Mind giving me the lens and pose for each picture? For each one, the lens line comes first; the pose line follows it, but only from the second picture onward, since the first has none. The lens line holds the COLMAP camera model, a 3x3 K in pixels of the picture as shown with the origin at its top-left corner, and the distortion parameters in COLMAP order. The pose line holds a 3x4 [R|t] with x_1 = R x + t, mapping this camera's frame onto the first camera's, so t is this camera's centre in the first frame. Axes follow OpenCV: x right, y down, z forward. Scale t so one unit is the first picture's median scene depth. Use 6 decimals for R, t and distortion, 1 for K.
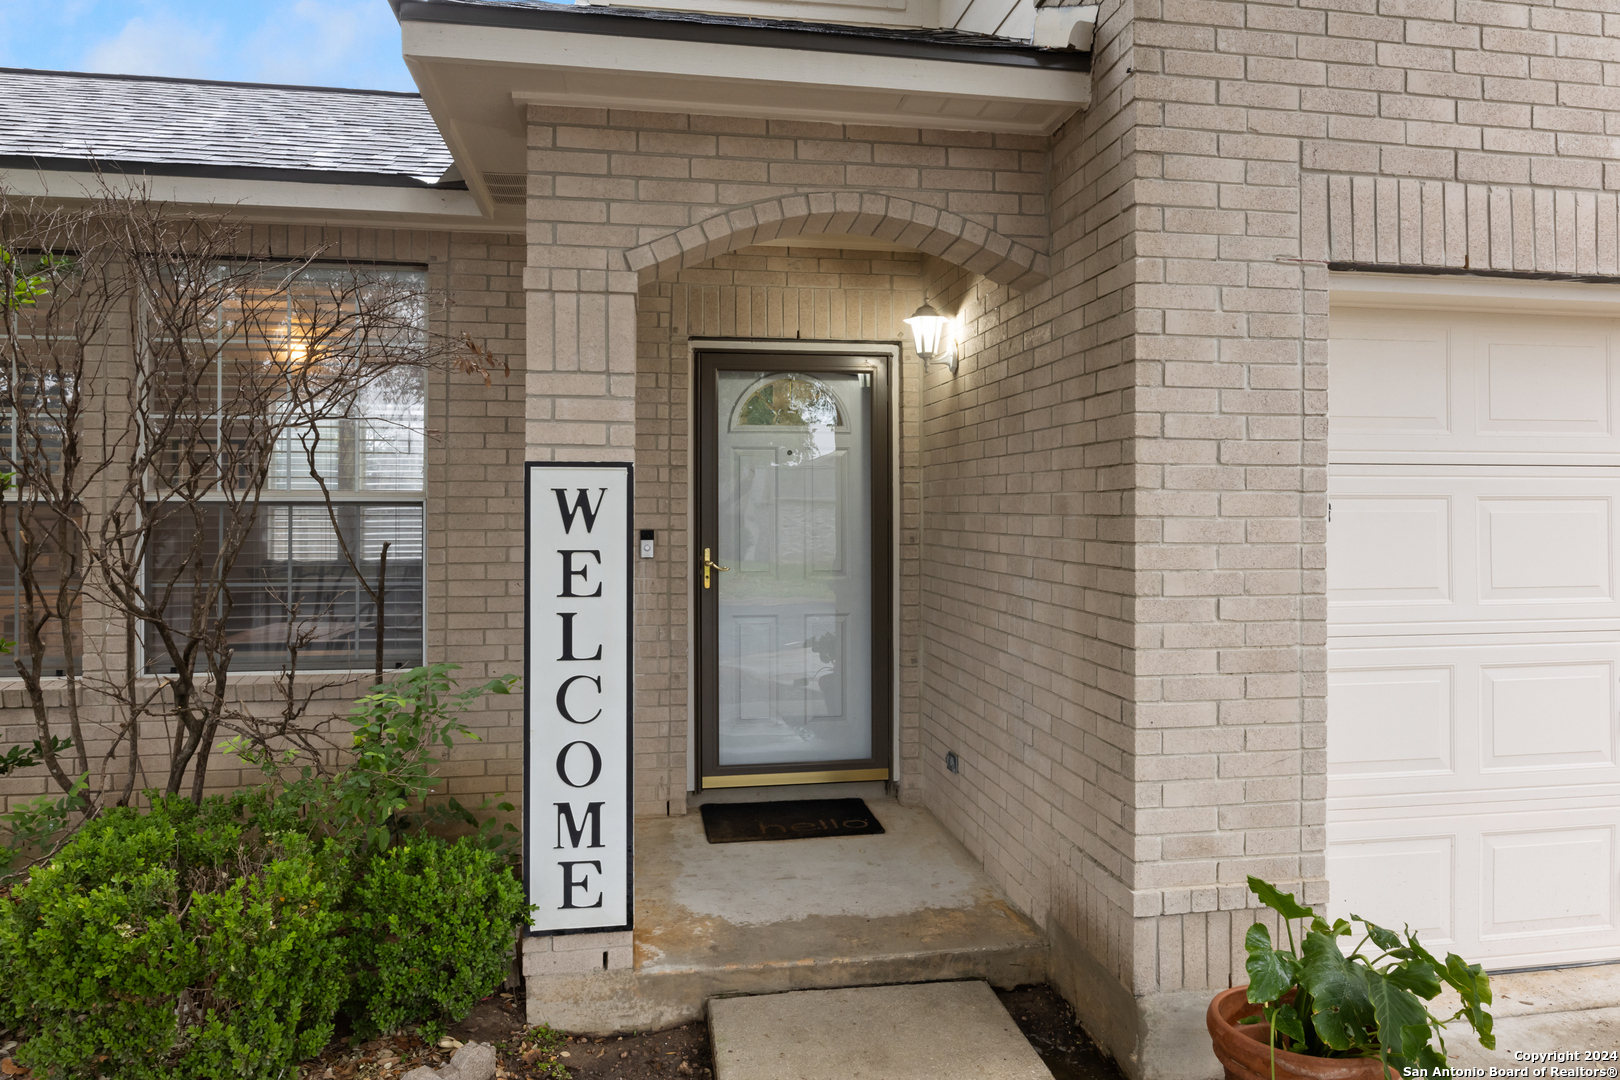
lens RADIAL K [[1050.5, 0, 810.5], [0, 1050.5, 502.6], [0, 0, 1]] dist [-0.009312, -0.000825]
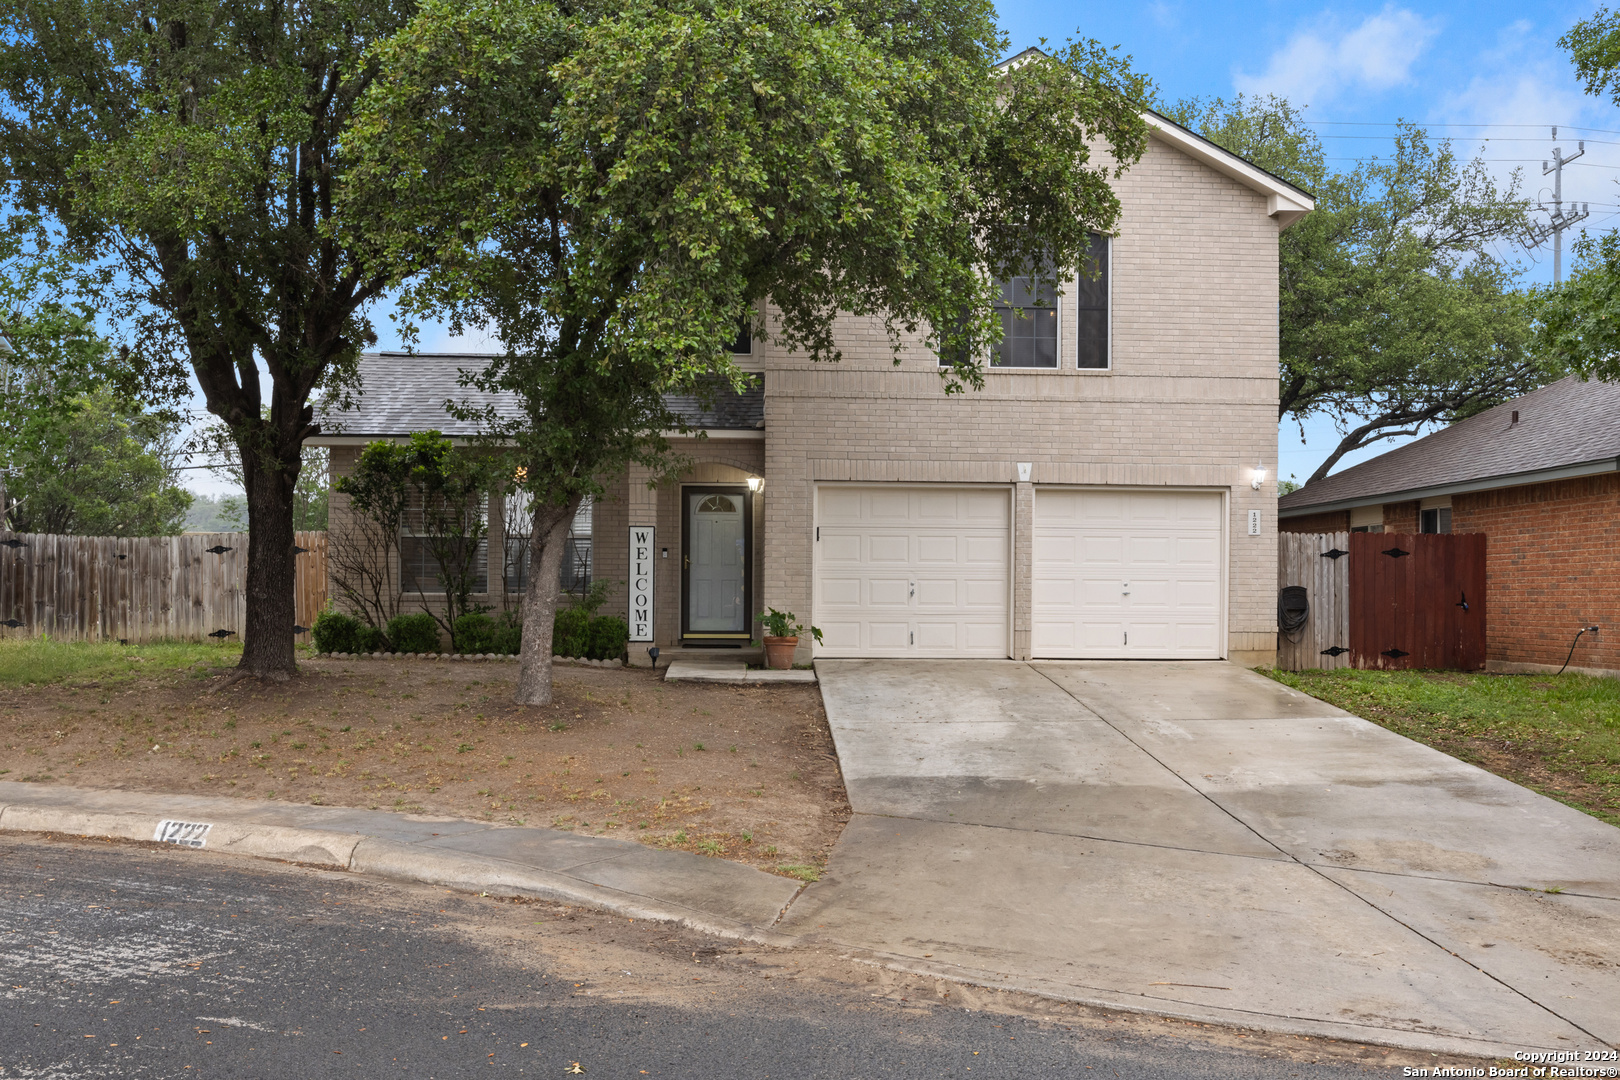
lens RADIAL K [[1570.2, 0, 800.6], [0, 1570.2, 577.6], [0, 0, 1]] dist [-0.061031, 0.000000]
pose [[0.992548, 0.006744, -0.121664, 1.123198], [-0.006908, 0.999976, -0.000922, 0.161388], [0.121655, 0.001756, 0.992571, -4.925802]]
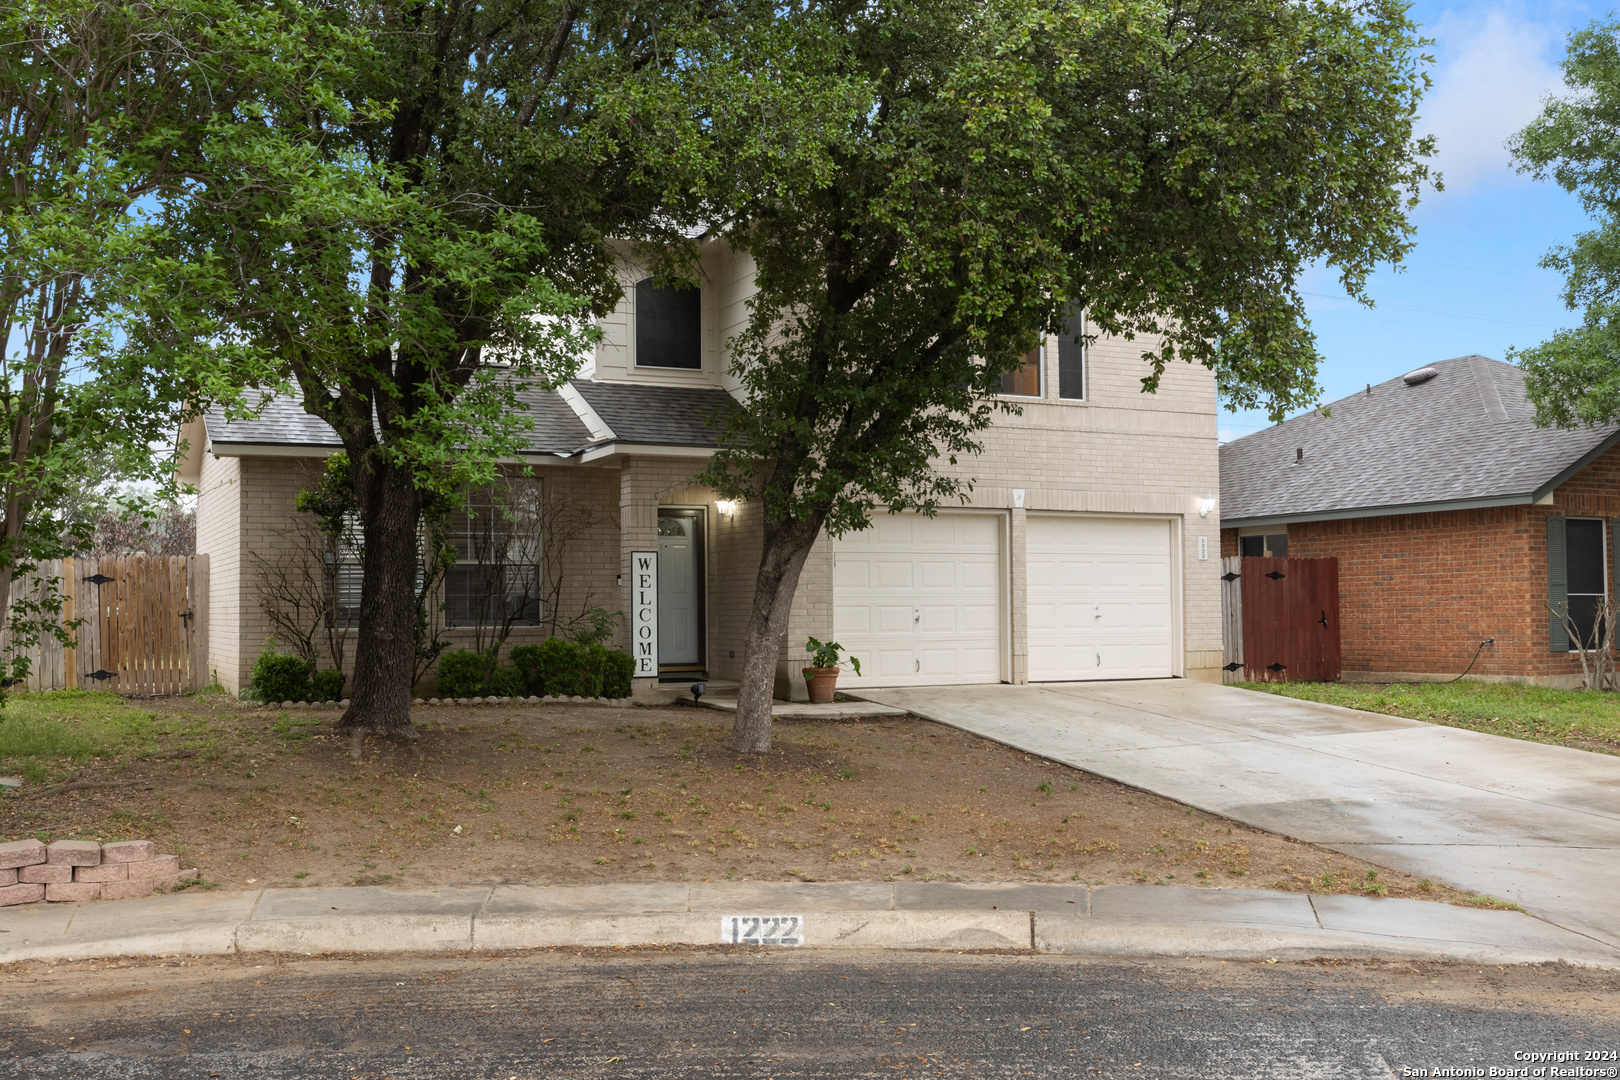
lens RADIAL K [[1570.2, 0, 796.8], [0, 1570.2, 535.9], [0, 0, 1]] dist [-0.061031, 0.000000]
pose [[0.961154, 0.006852, 0.275927, -1.233131], [0.004695, 0.999141, -0.041168, 0.137984], [-0.275972, 0.040864, 0.960297, -4.474546]]
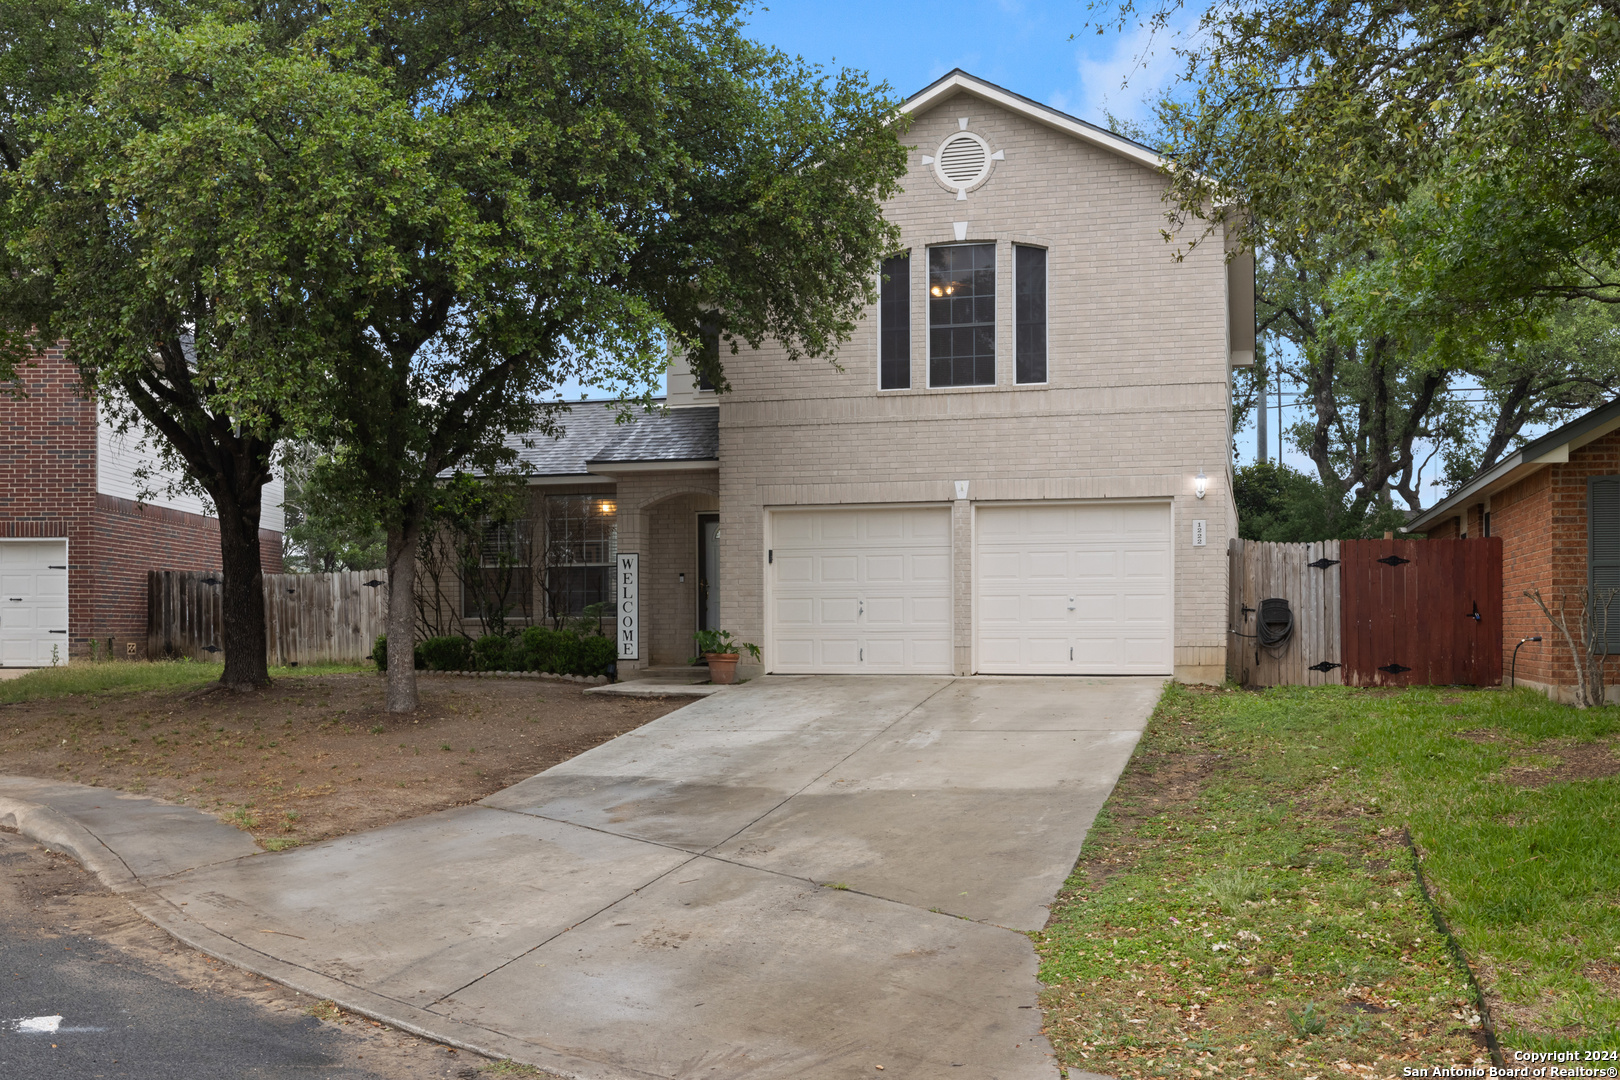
lens RADIAL K [[1570.2, 0, 805.8], [0, 1570.2, 622.9], [0, 0, 1]] dist [-0.061031, 0.000000]
pose [[0.906471, -0.004201, -0.422247, 3.225425], [0.008671, 0.999925, 0.008667, 0.202364], [0.422179, -0.011517, 0.906439, -4.637745]]
